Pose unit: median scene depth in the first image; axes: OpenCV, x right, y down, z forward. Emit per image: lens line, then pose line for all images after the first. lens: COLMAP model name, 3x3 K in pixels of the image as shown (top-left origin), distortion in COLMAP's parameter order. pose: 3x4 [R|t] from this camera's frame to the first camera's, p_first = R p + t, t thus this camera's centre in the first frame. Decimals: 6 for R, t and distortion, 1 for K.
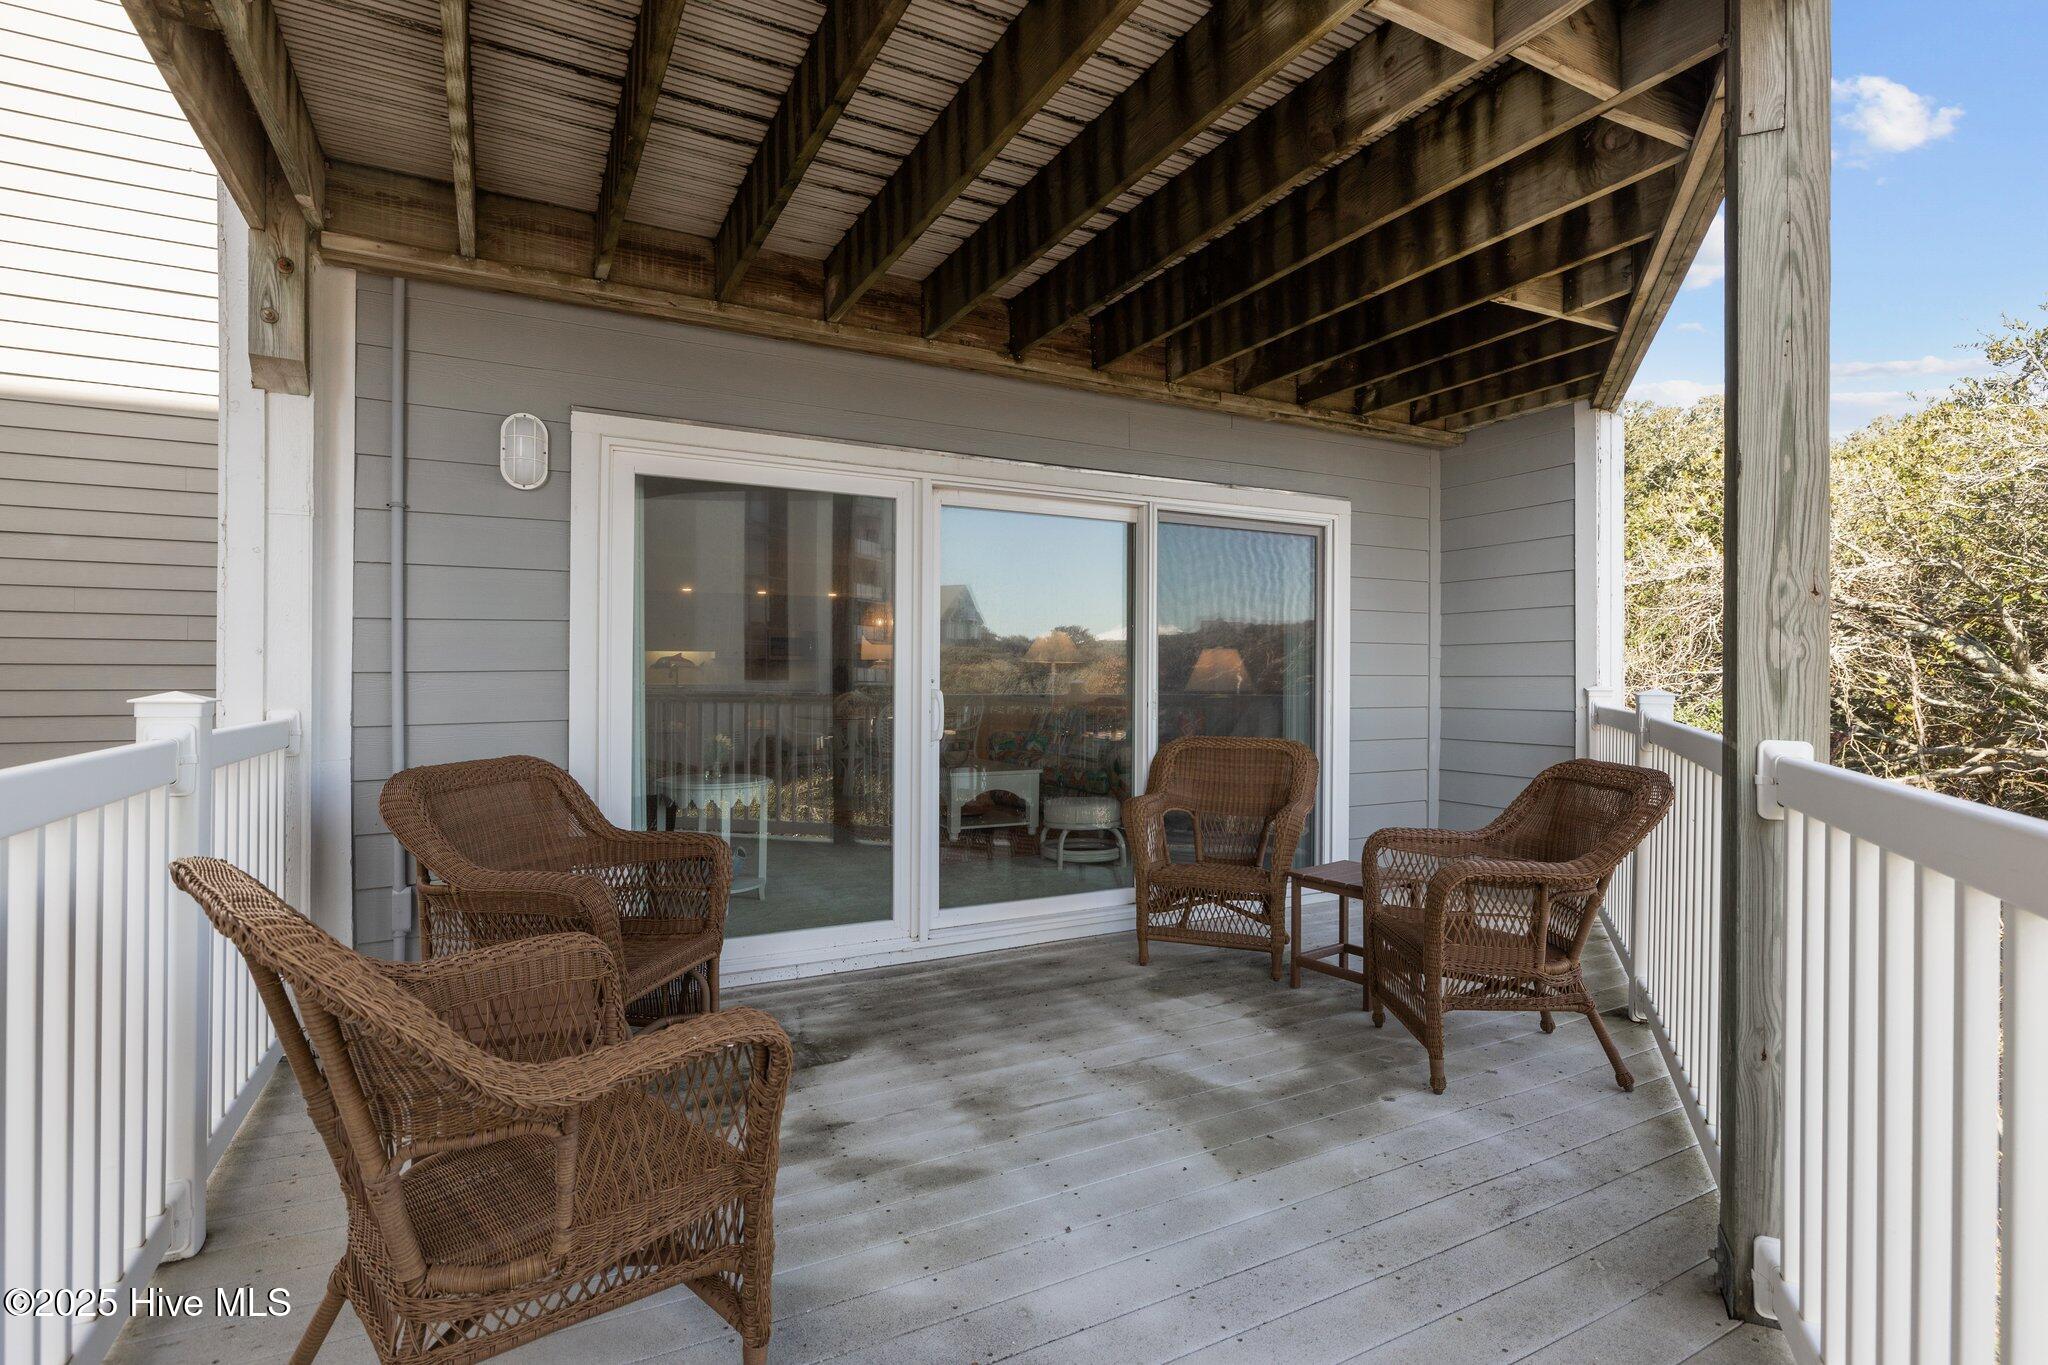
lens RADIAL K [[953.0, 0, 1025.0], [0, 953.0, 686.3], [0, 0, 1]] dist [-0.003197, -0.000390]
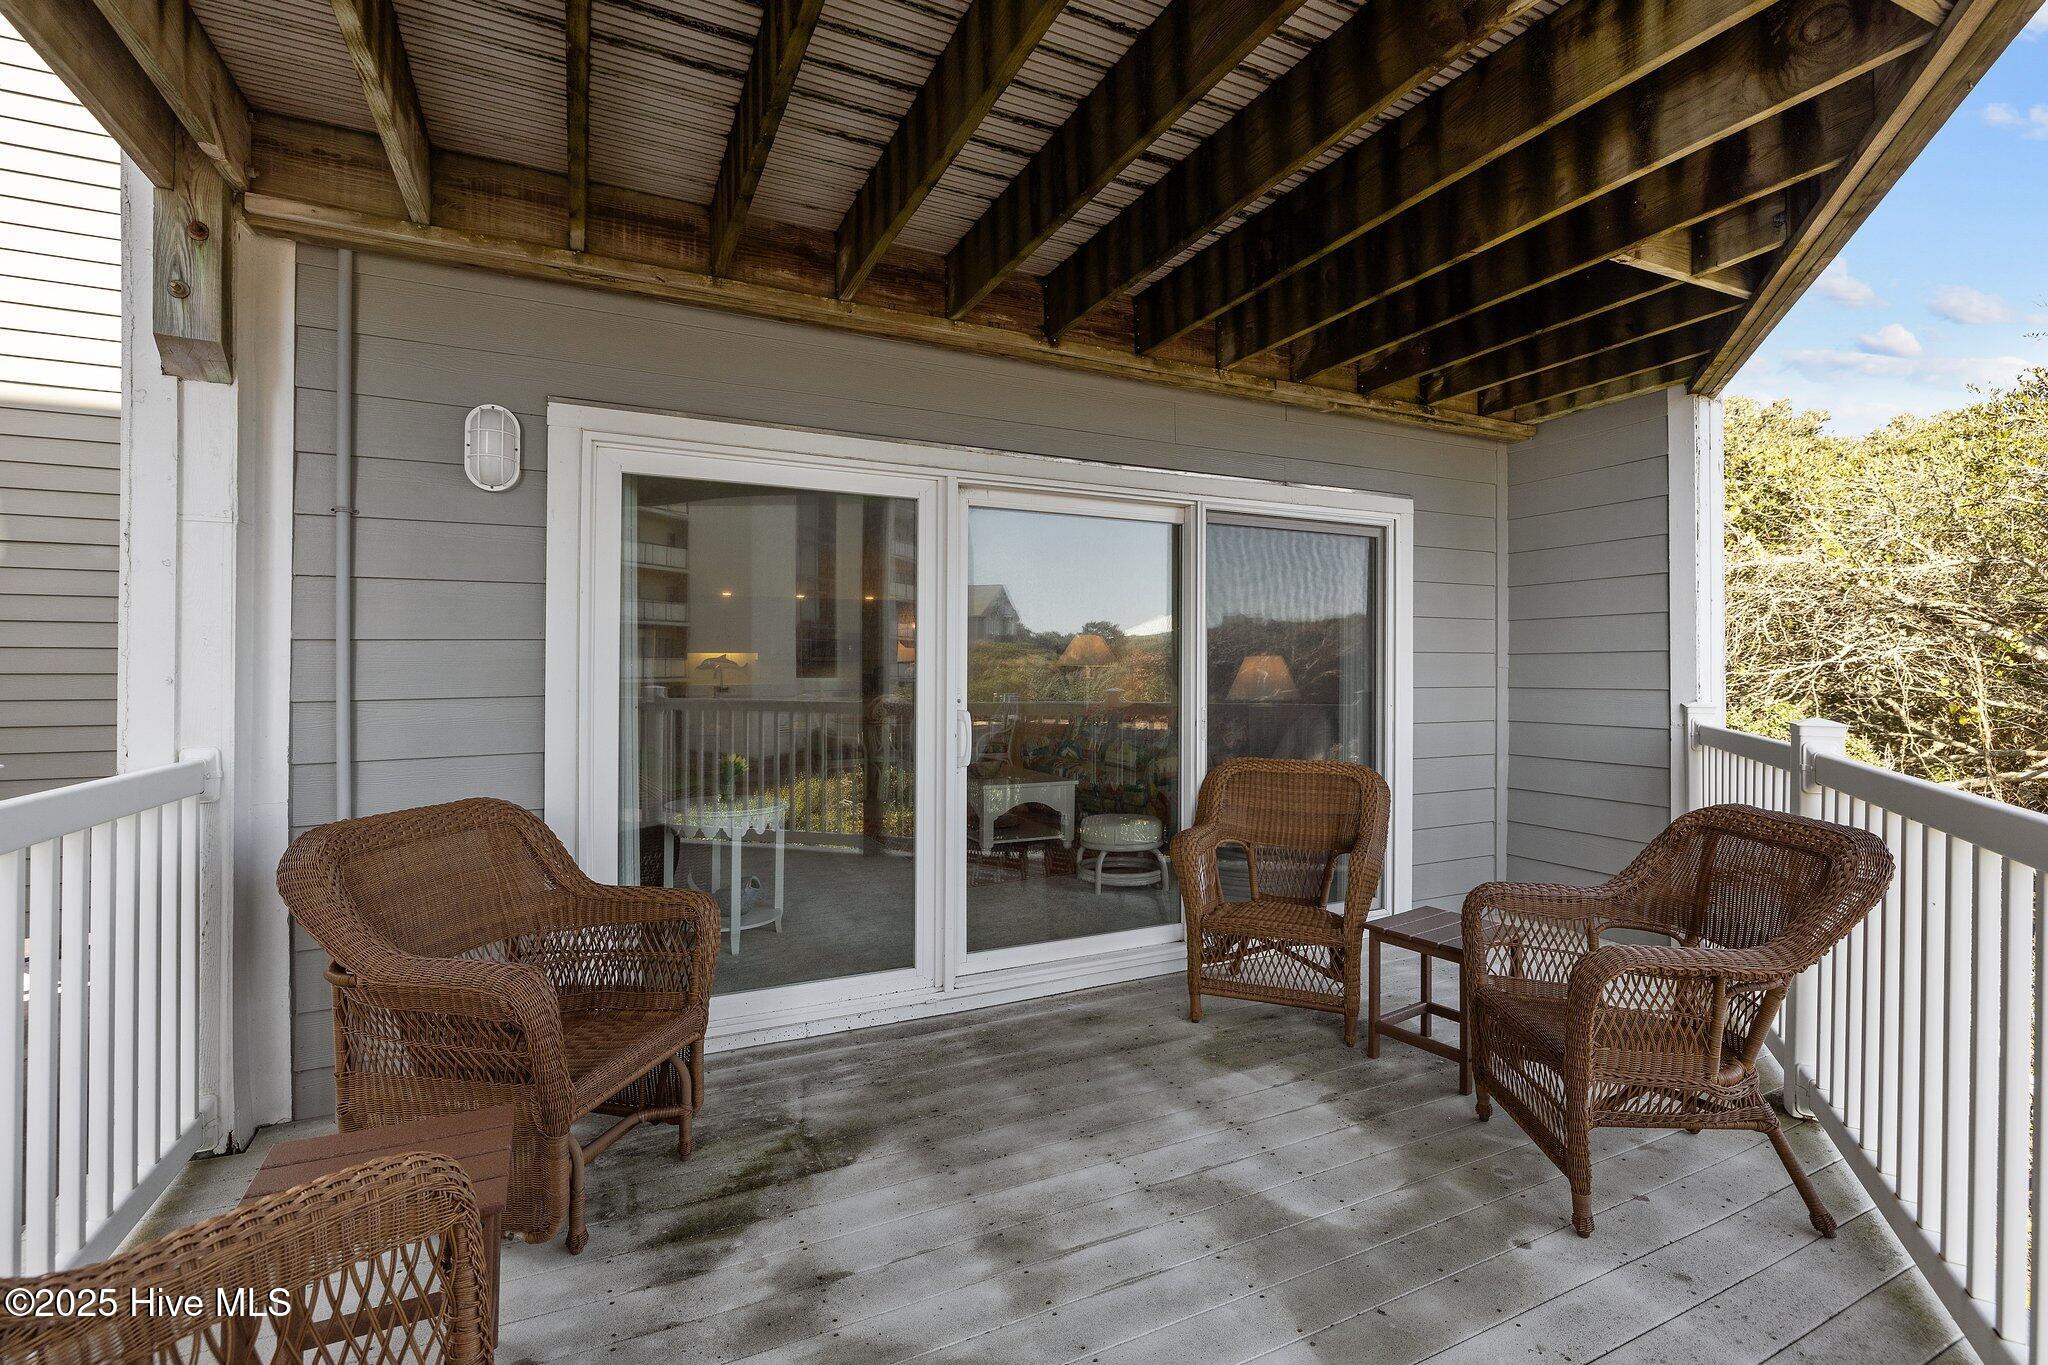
lens RADIAL K [[903.5, 0, 1026.0], [0, 903.5, 679.6], [0, 0, 1]] dist [-0.006525, 0.000659]
pose [[0.999368, -0.001615, -0.035505, -0.003933], [0.001554, 0.999997, -0.001753, -0.028819], [0.035508, 0.001697, 0.999368, 0.176009]]
